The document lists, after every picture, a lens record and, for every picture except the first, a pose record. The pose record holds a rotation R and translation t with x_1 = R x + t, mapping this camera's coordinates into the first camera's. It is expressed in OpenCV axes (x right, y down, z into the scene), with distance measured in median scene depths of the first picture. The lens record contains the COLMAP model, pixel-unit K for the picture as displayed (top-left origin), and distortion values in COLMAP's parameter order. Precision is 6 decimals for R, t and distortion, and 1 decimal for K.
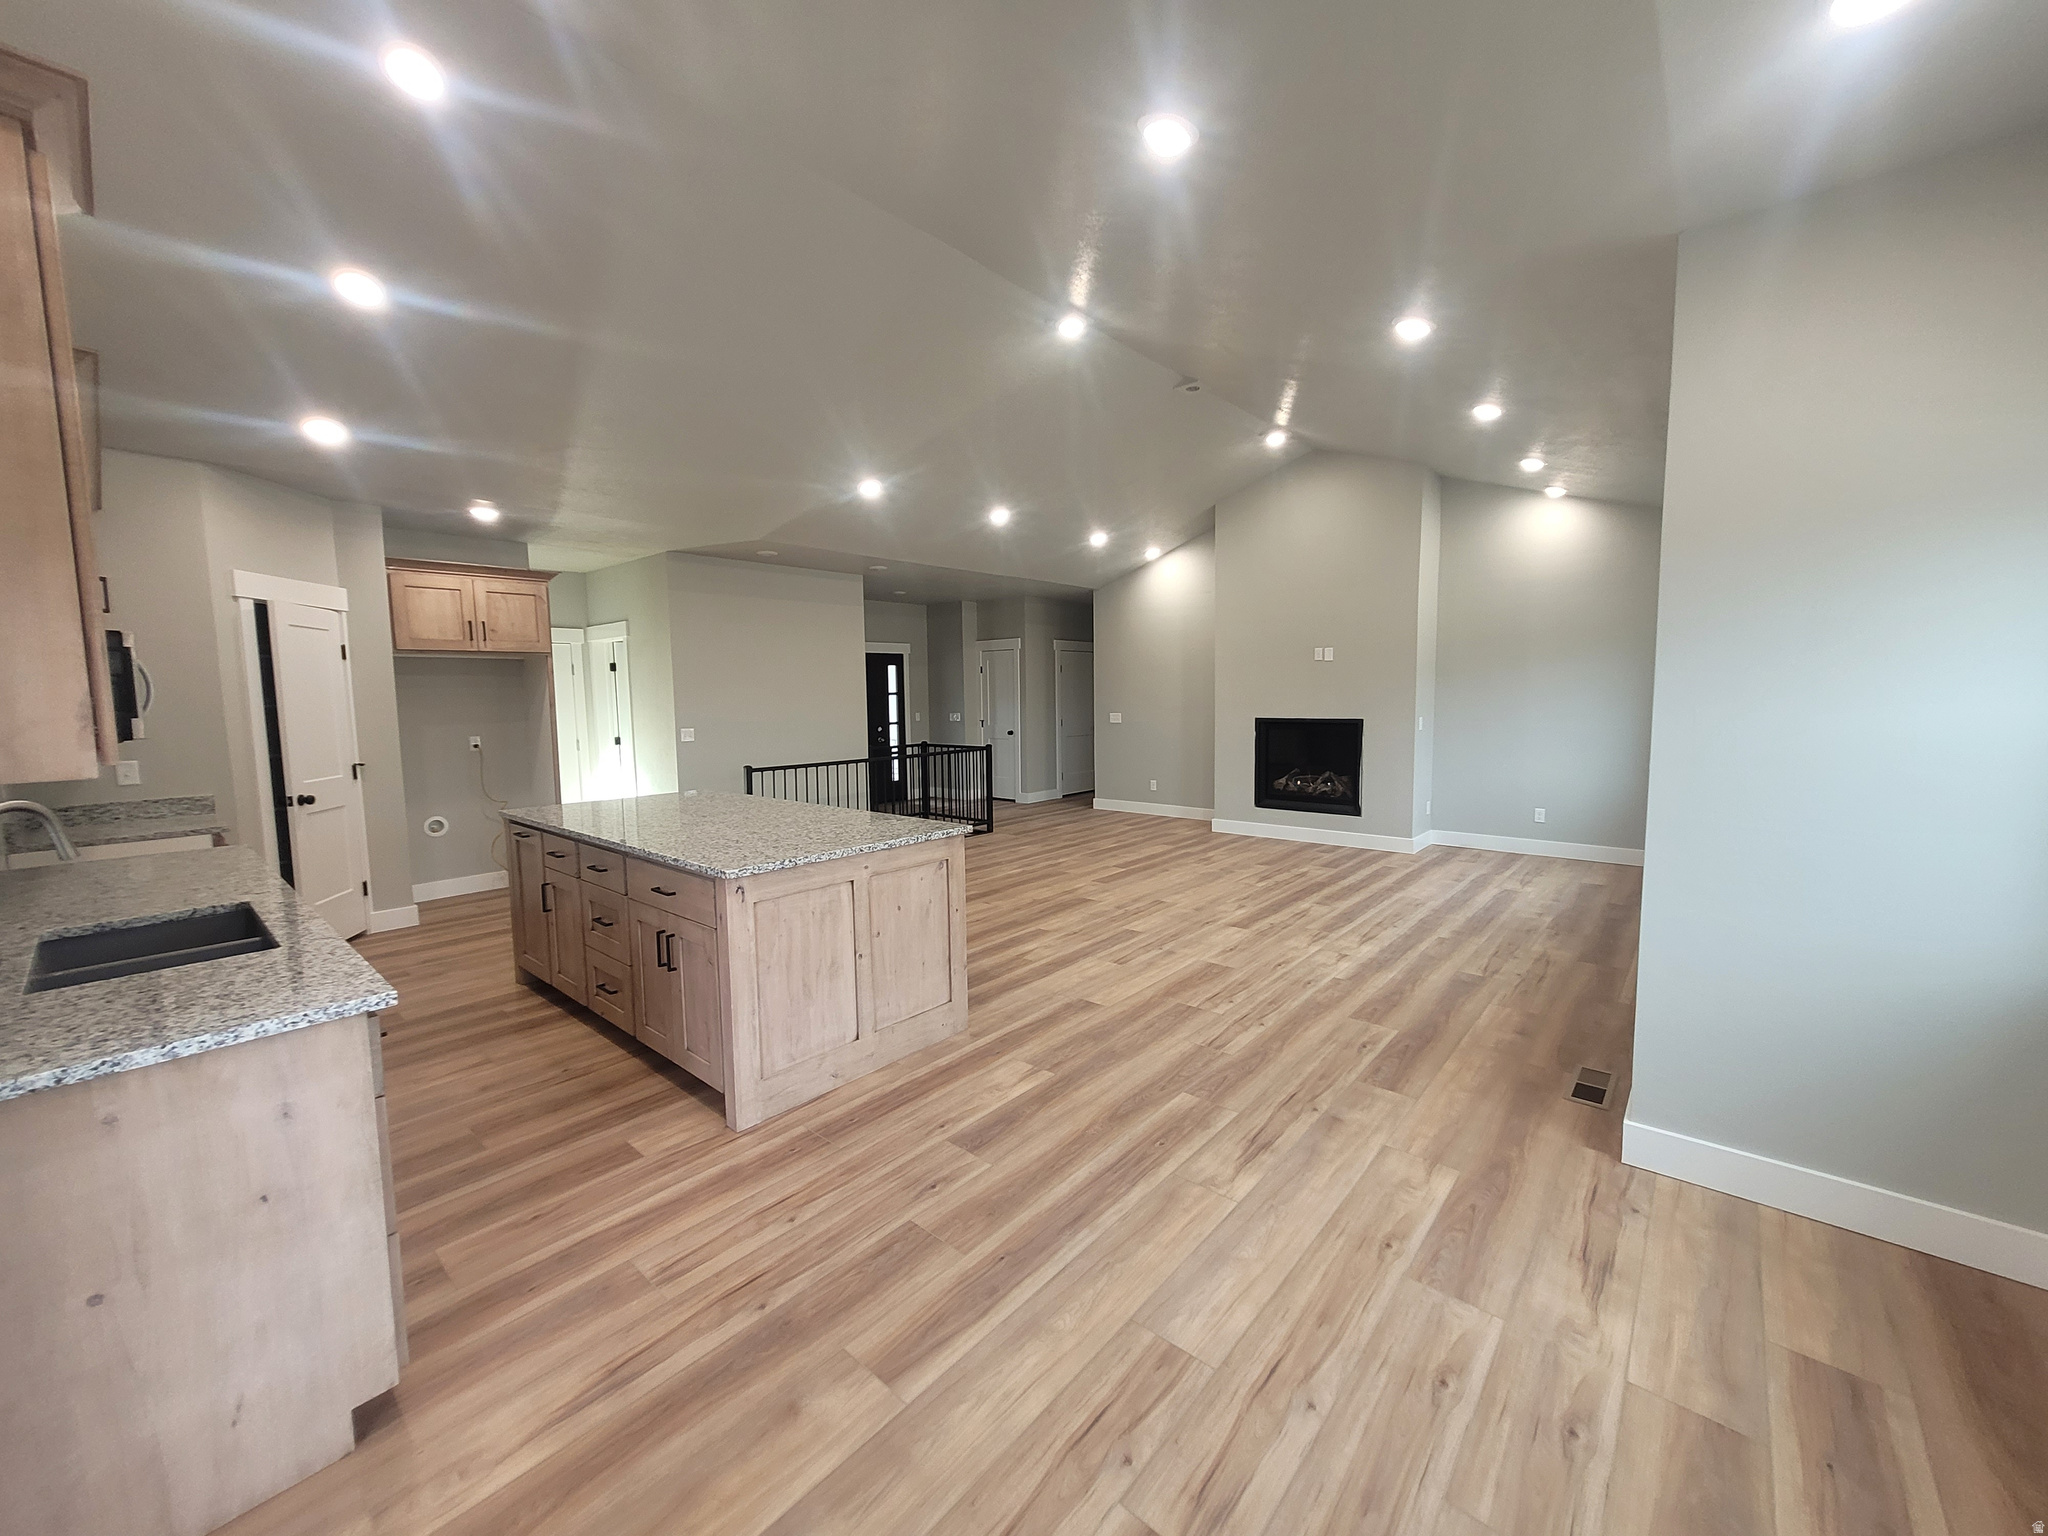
lens RADIAL K [[799.6, 0, 1032.5], [0, 799.6, 756.2], [0, 0, 1]] dist [0.003298, -0.000277]
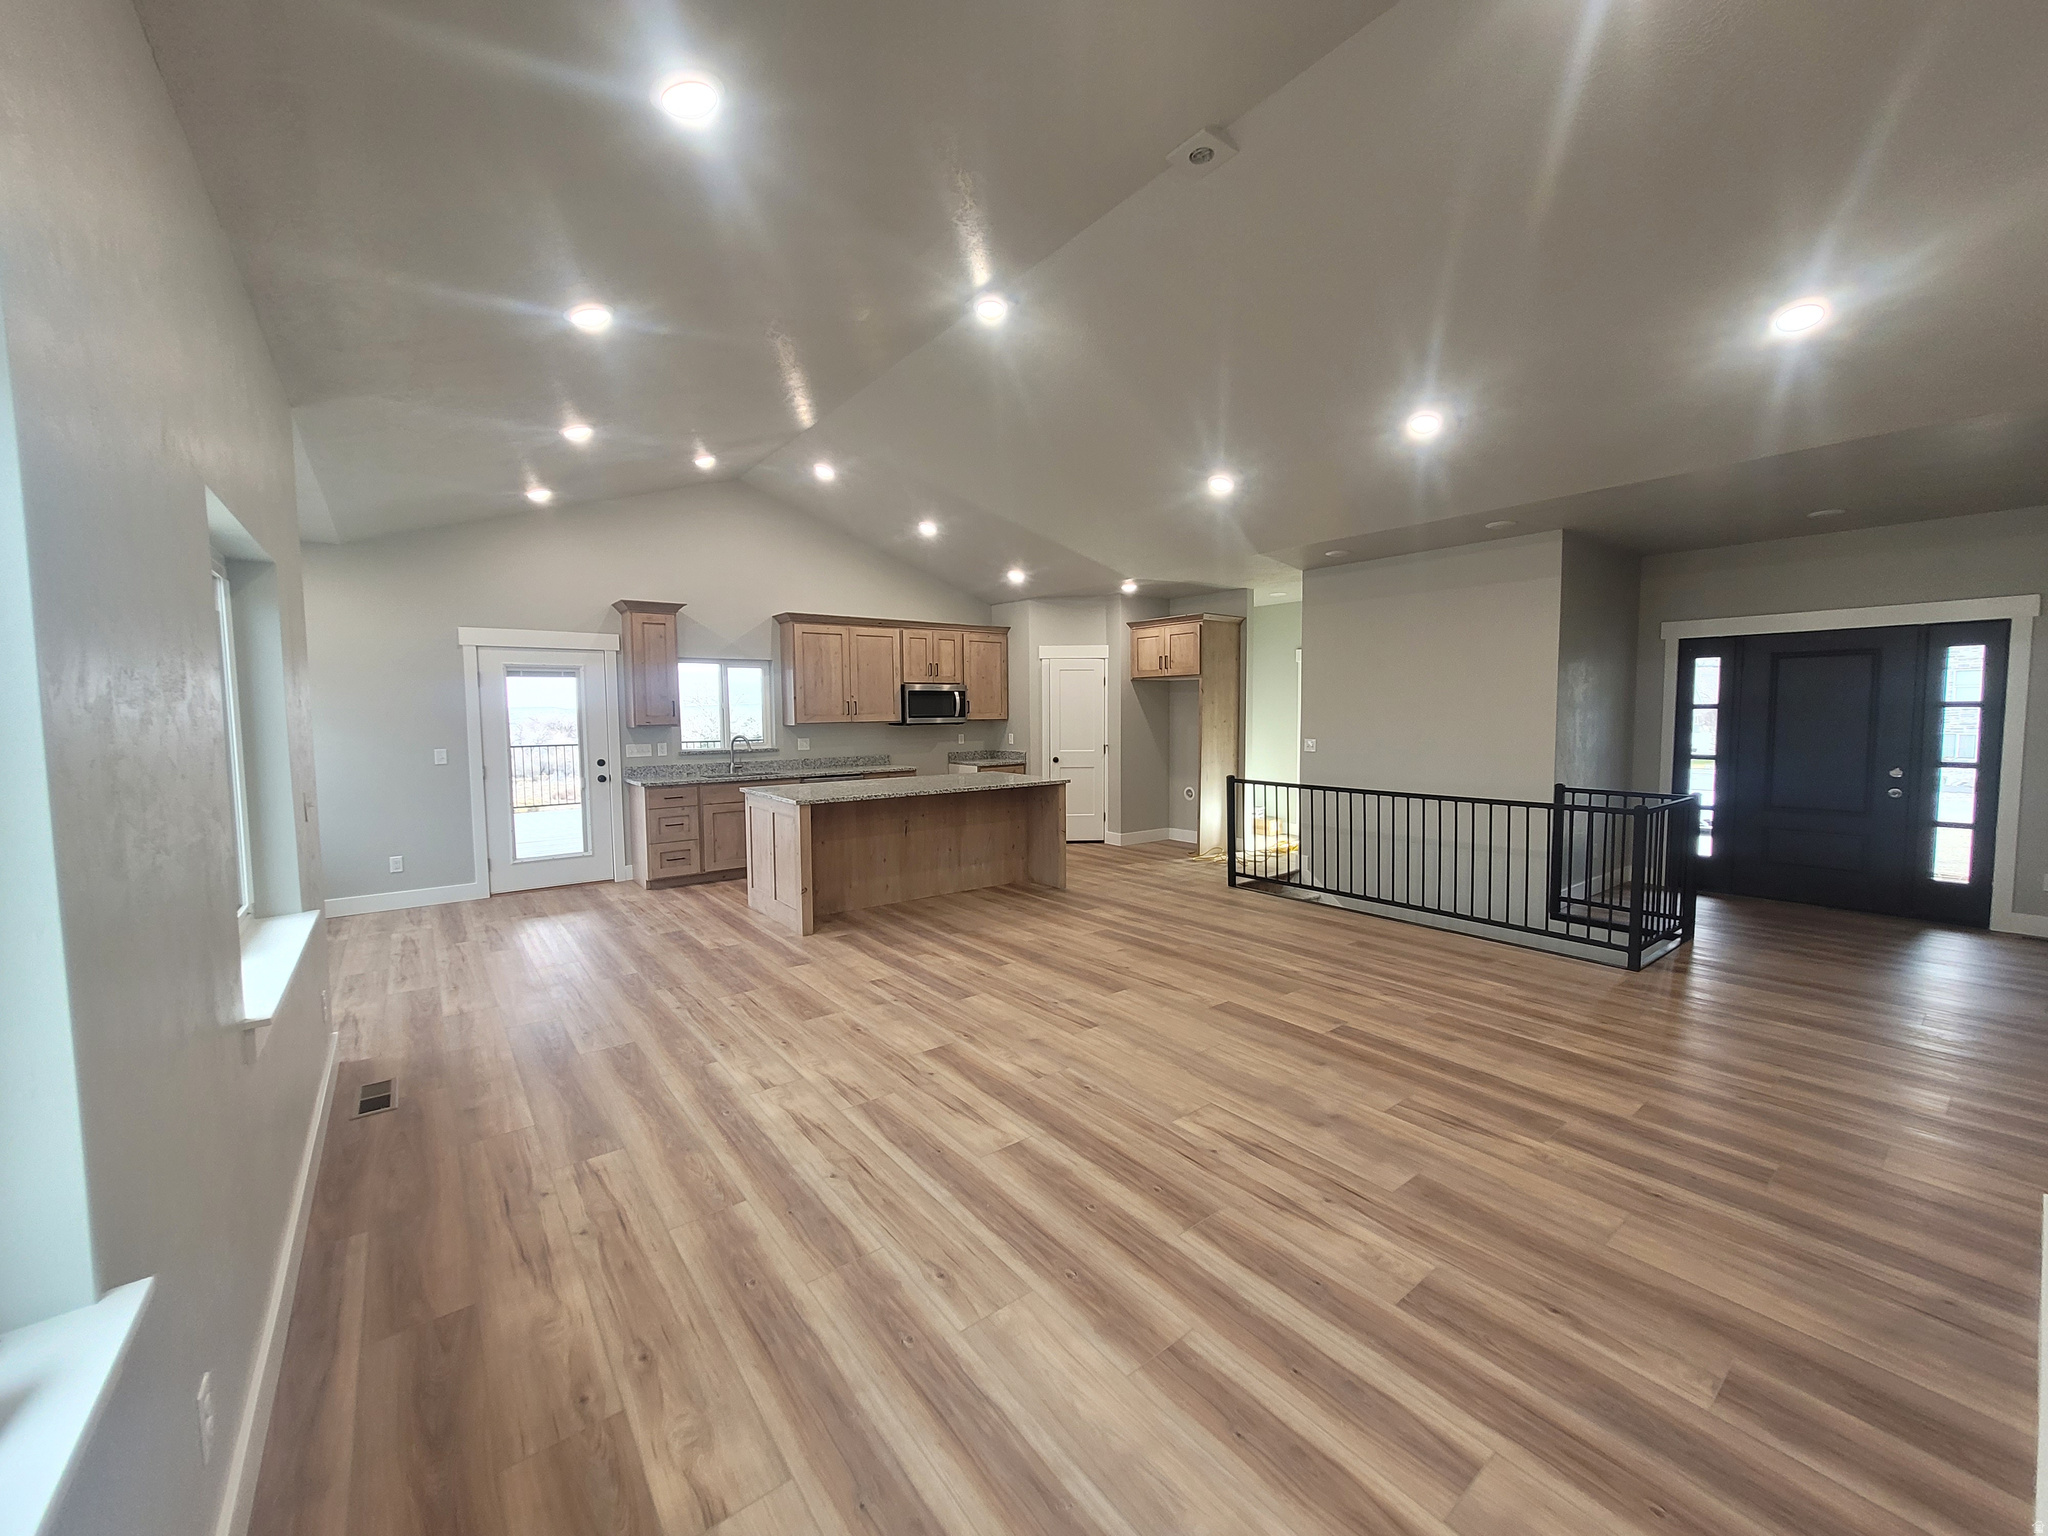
lens RADIAL K [[799.6, 0, 1042.9], [0, 799.6, 763.1], [0, 0, 1]] dist [0.003298, -0.000277]
pose [[-0.184748, 0.084177, -0.979174, 1.003428], [-0.068023, 0.992841, 0.098187, -0.126563], [0.980429, 0.084746, -0.177700, 1.316099]]
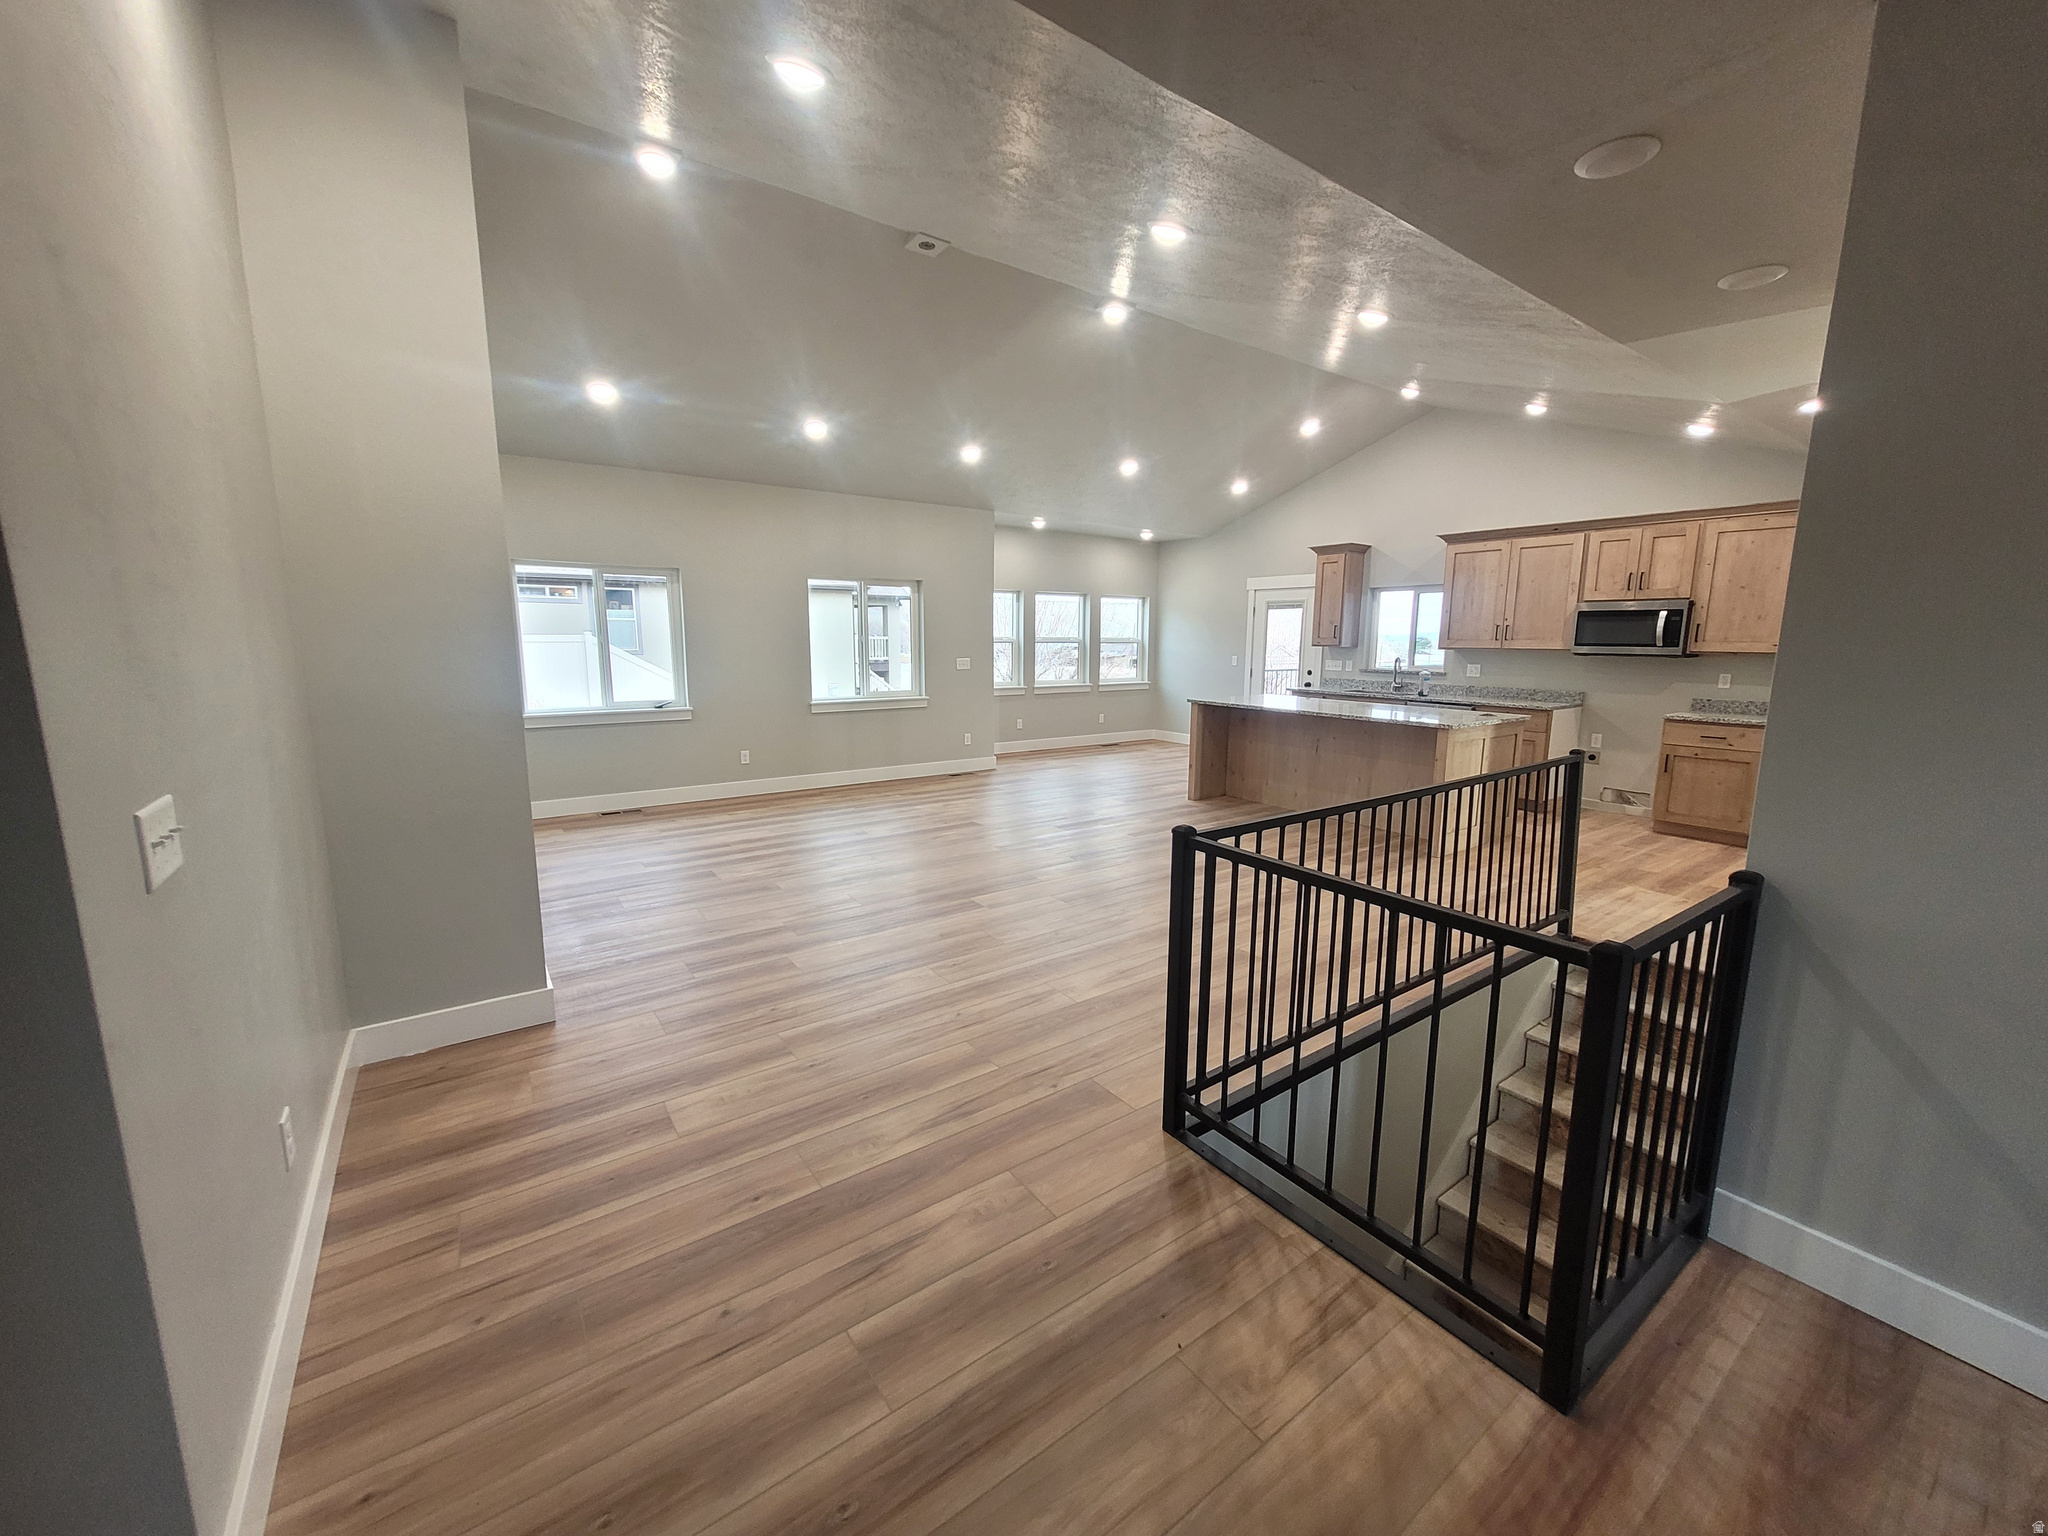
lens RADIAL K [[799.6, 0, 1034.7], [0, 799.6, 766.2], [0, 0, 1]] dist [0.003298, -0.000277]
pose [[-0.973251, -0.026312, 0.228232, -0.133606], [0.029225, 0.971170, 0.236588, -0.192298], [-0.227877, 0.236930, -0.944424, 2.374220]]
